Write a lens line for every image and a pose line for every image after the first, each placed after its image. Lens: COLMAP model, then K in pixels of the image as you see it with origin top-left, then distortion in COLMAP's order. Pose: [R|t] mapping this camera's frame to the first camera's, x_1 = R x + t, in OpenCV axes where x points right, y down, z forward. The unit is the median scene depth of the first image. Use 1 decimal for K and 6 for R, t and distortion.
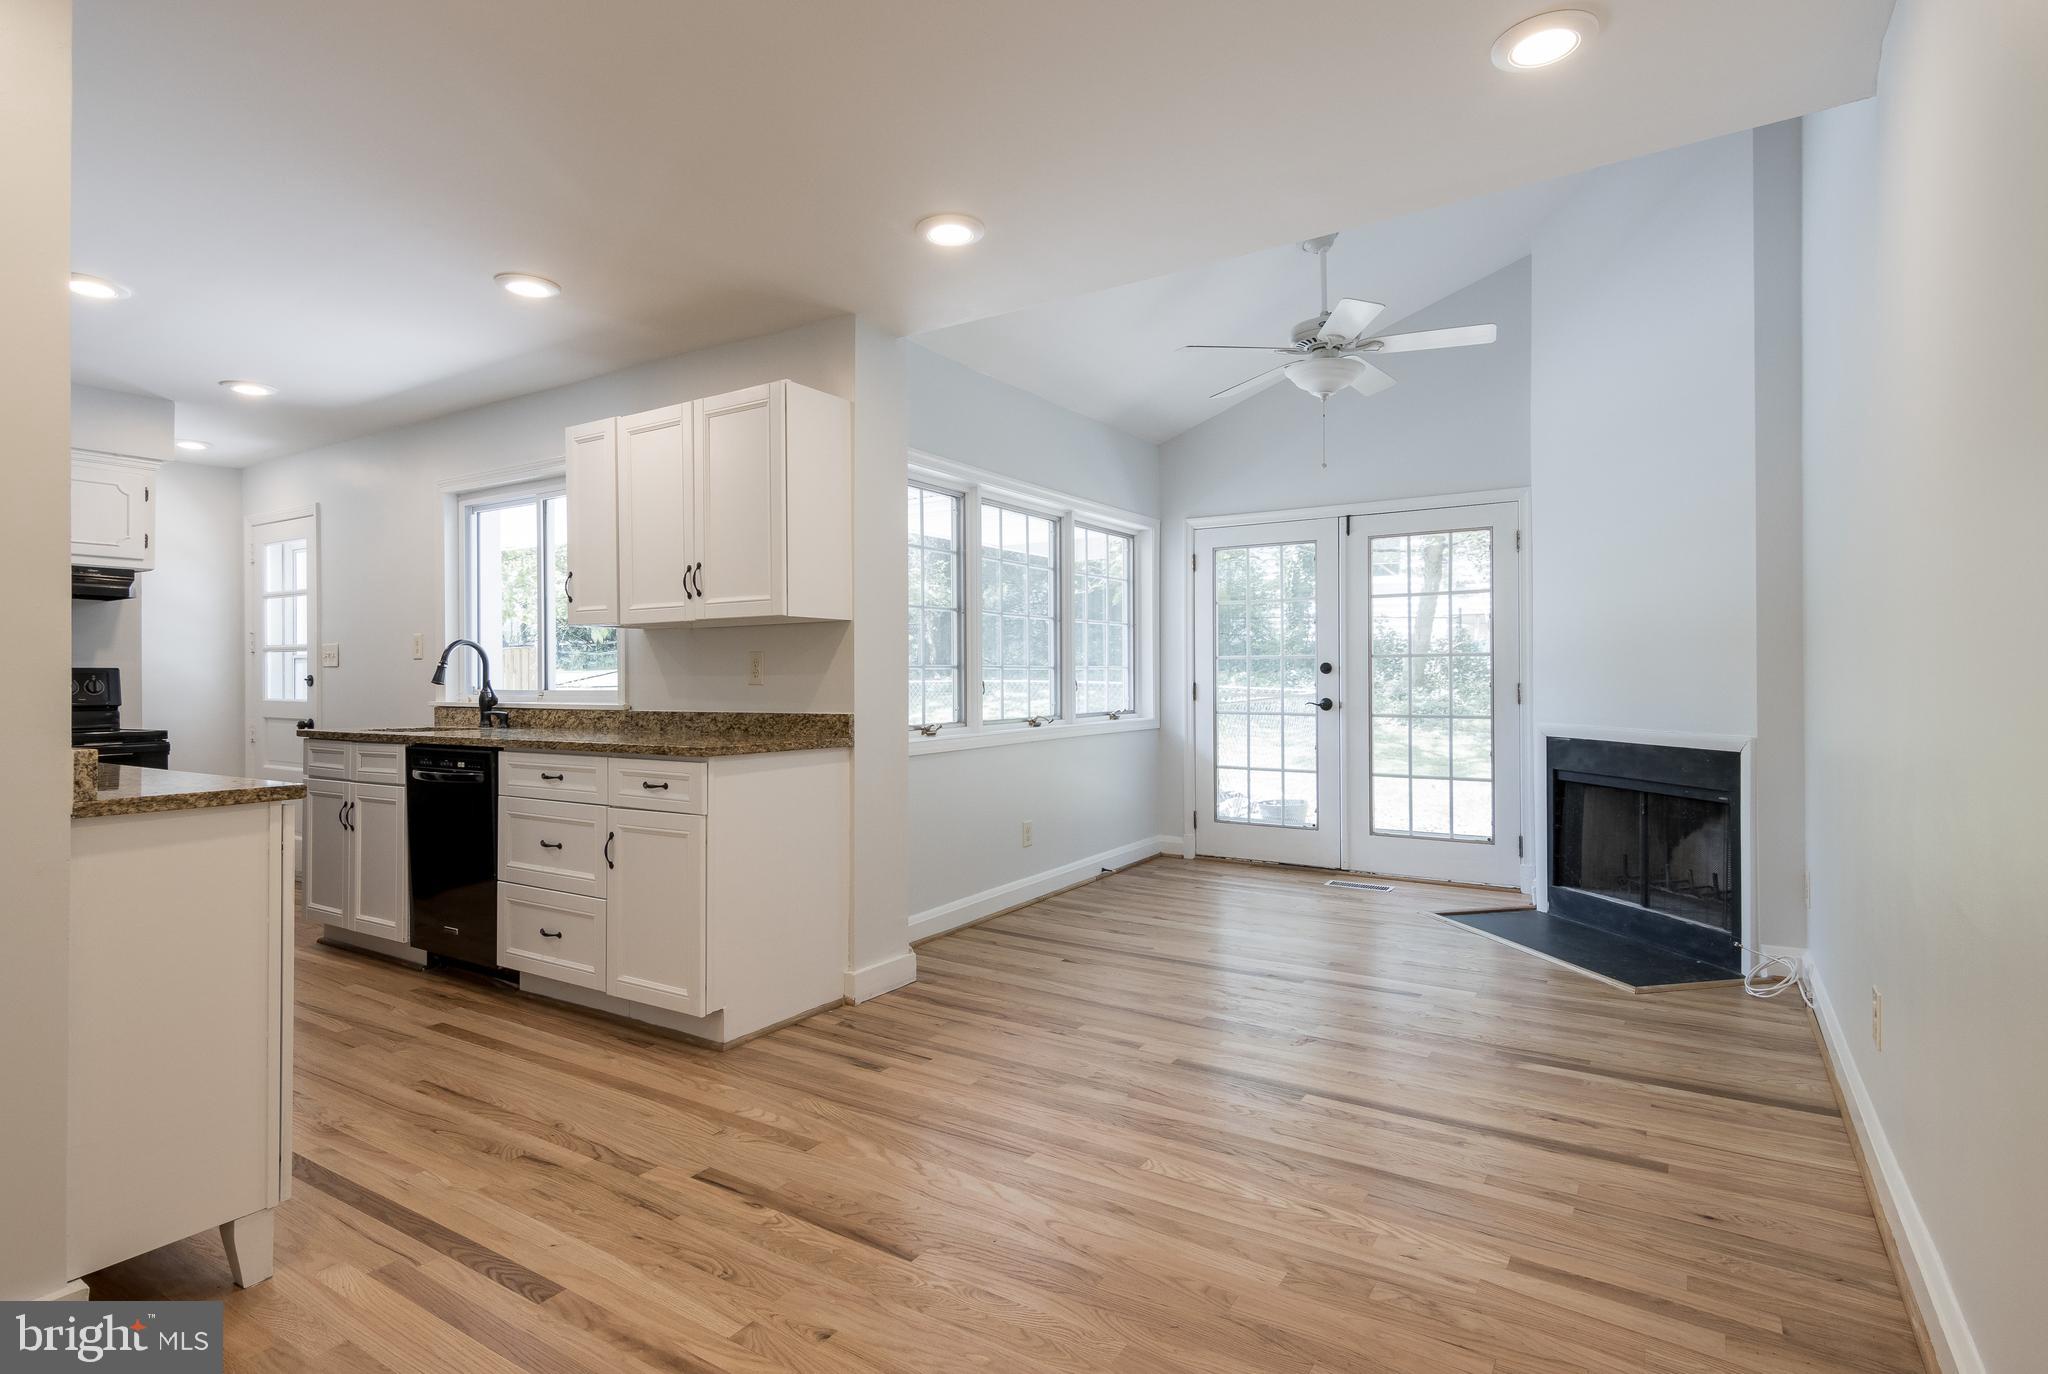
lens RADIAL K [[1030.8, 0, 1019.9], [0, 1030.8, 677.4], [0, 0, 1]] dist [0.027626, -0.018809]
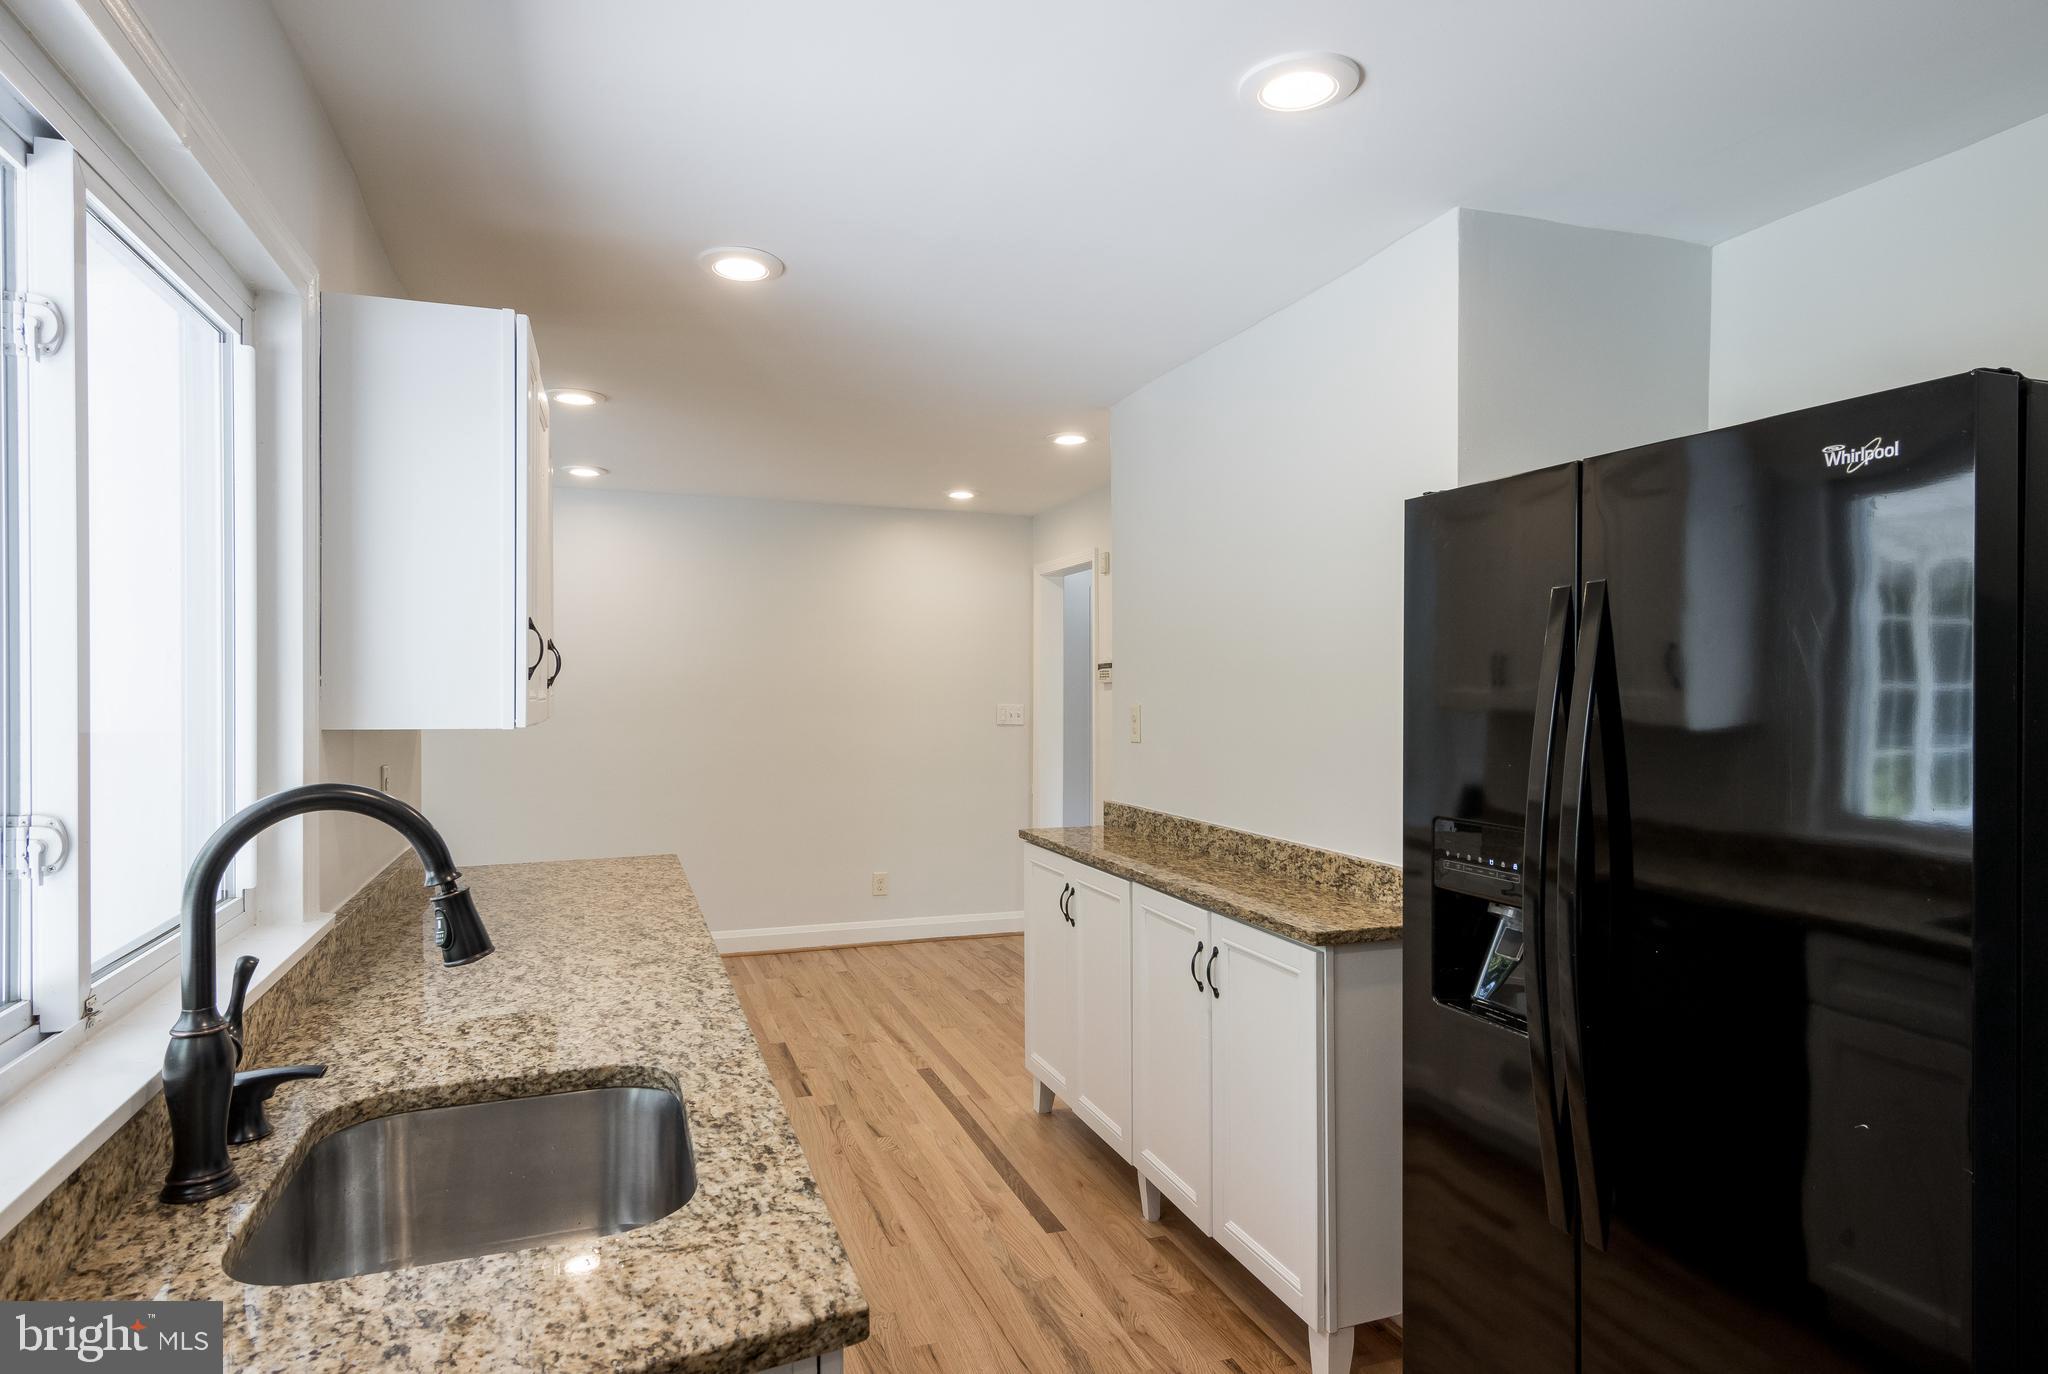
lens RADIAL K [[1179.5, 0, 1024.0], [0, 1179.5, 687.0], [0, 0, 1]] dist [0.002324, 0.000096]
pose [[-0.794764, 0.002000, 0.606916, -0.720786], [0.001640, 0.999998, -0.001147, -0.049959], [-0.606917, 0.000084, -0.794765, 0.976942]]
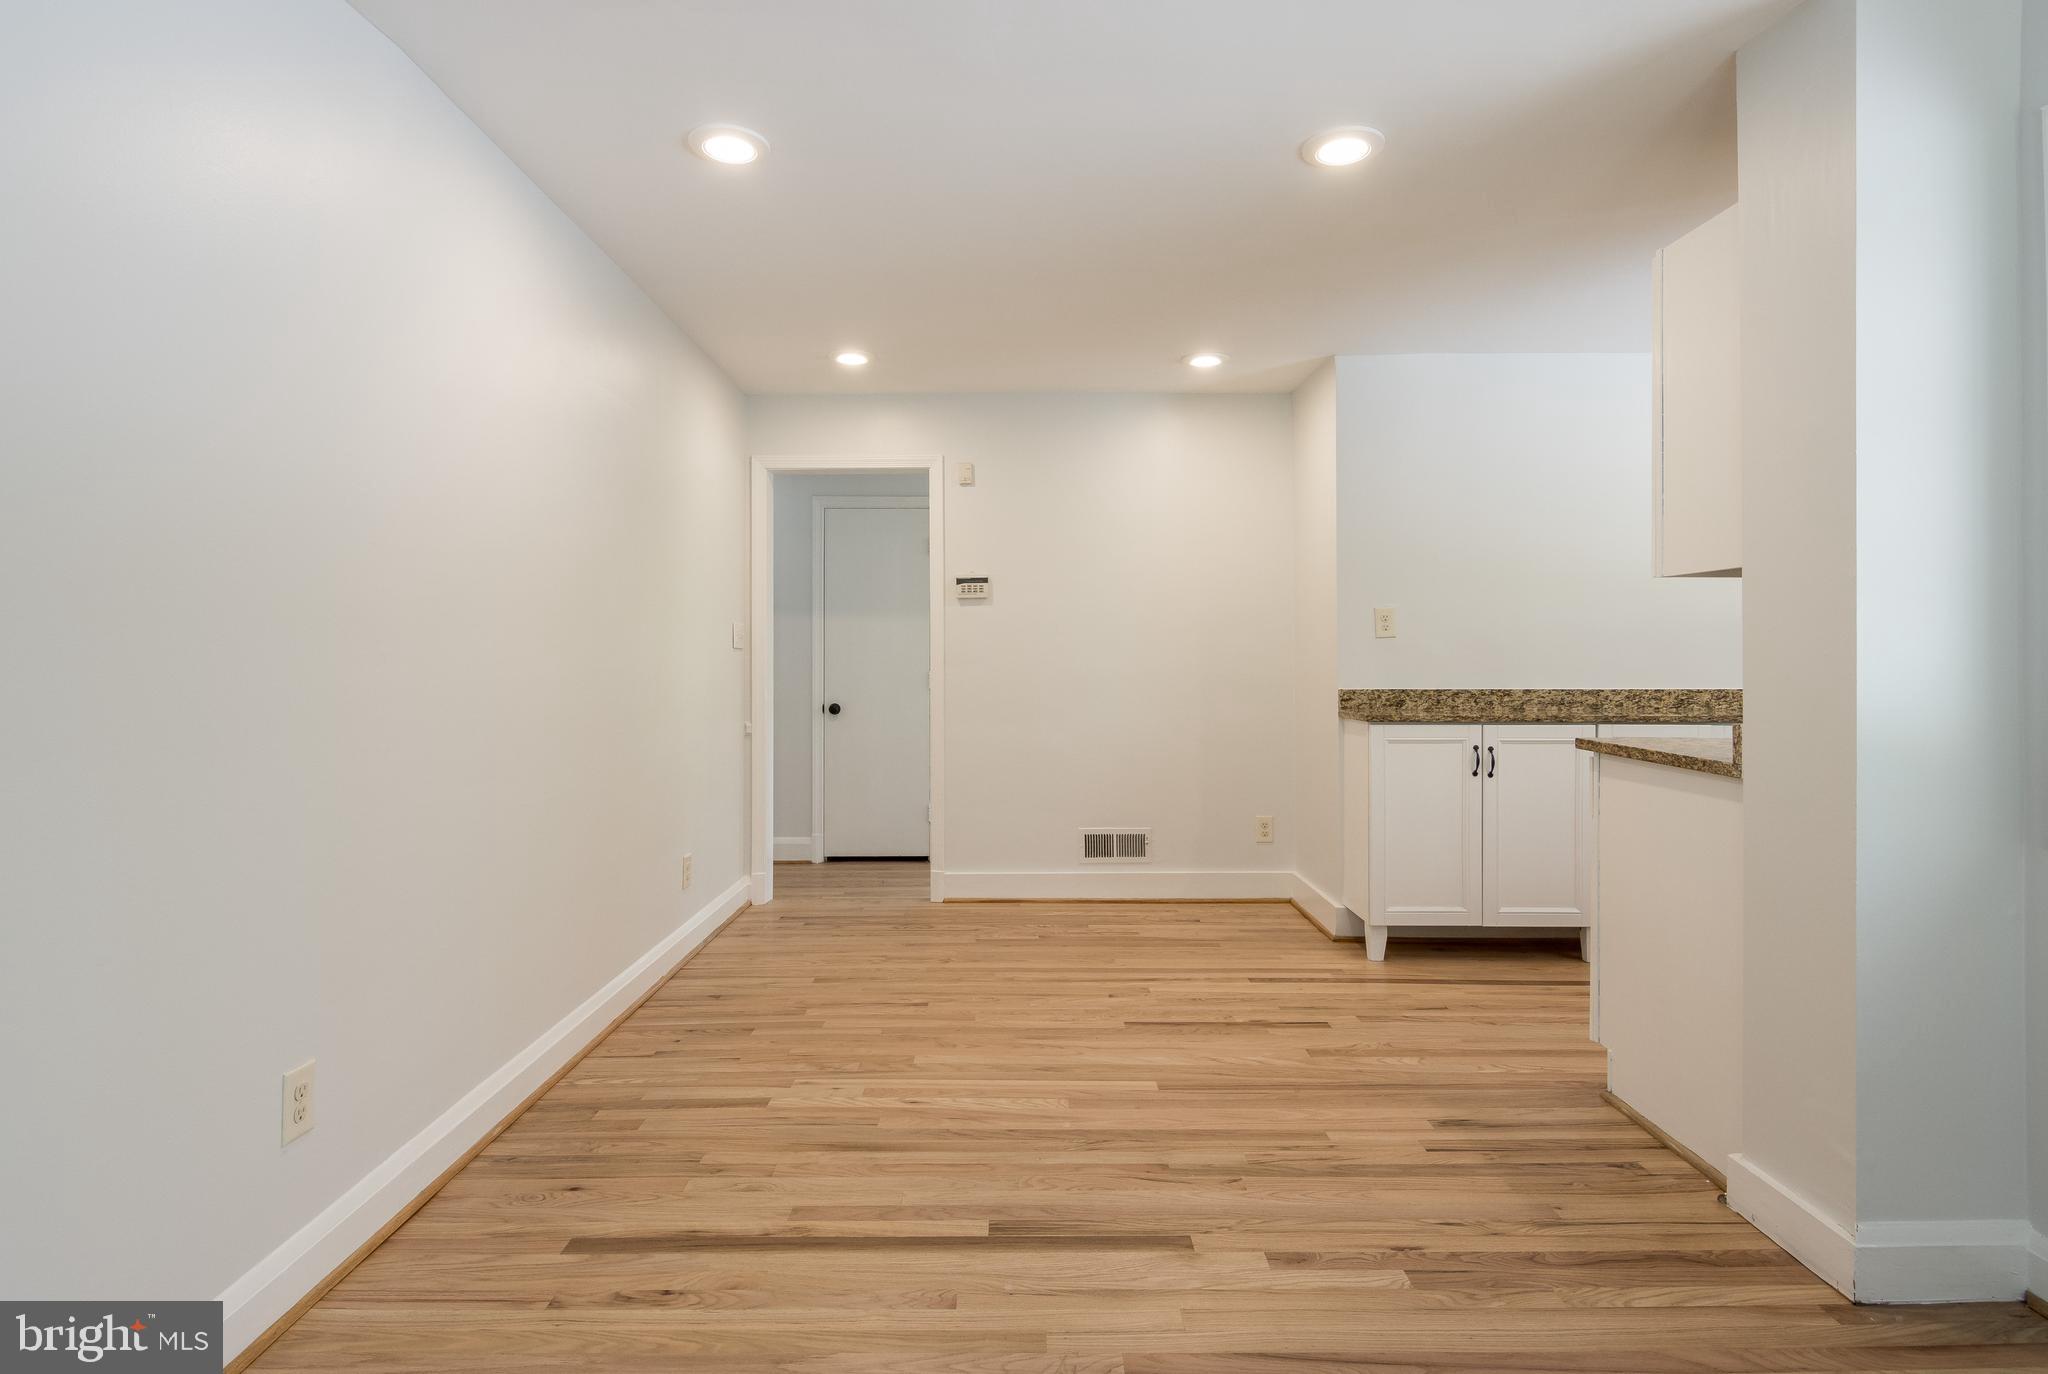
lens RADIAL K [[1064.4, 0, 1018.9], [0, 1064.4, 657.0], [0, 0, 1]] dist [0.024201, -0.020867]
pose [[-0.839209, 0.007784, -0.543753, 0.358192], [0.006675, 0.999970, 0.004013, -0.006103], [0.543768, -0.000262, -0.839236, 0.884517]]
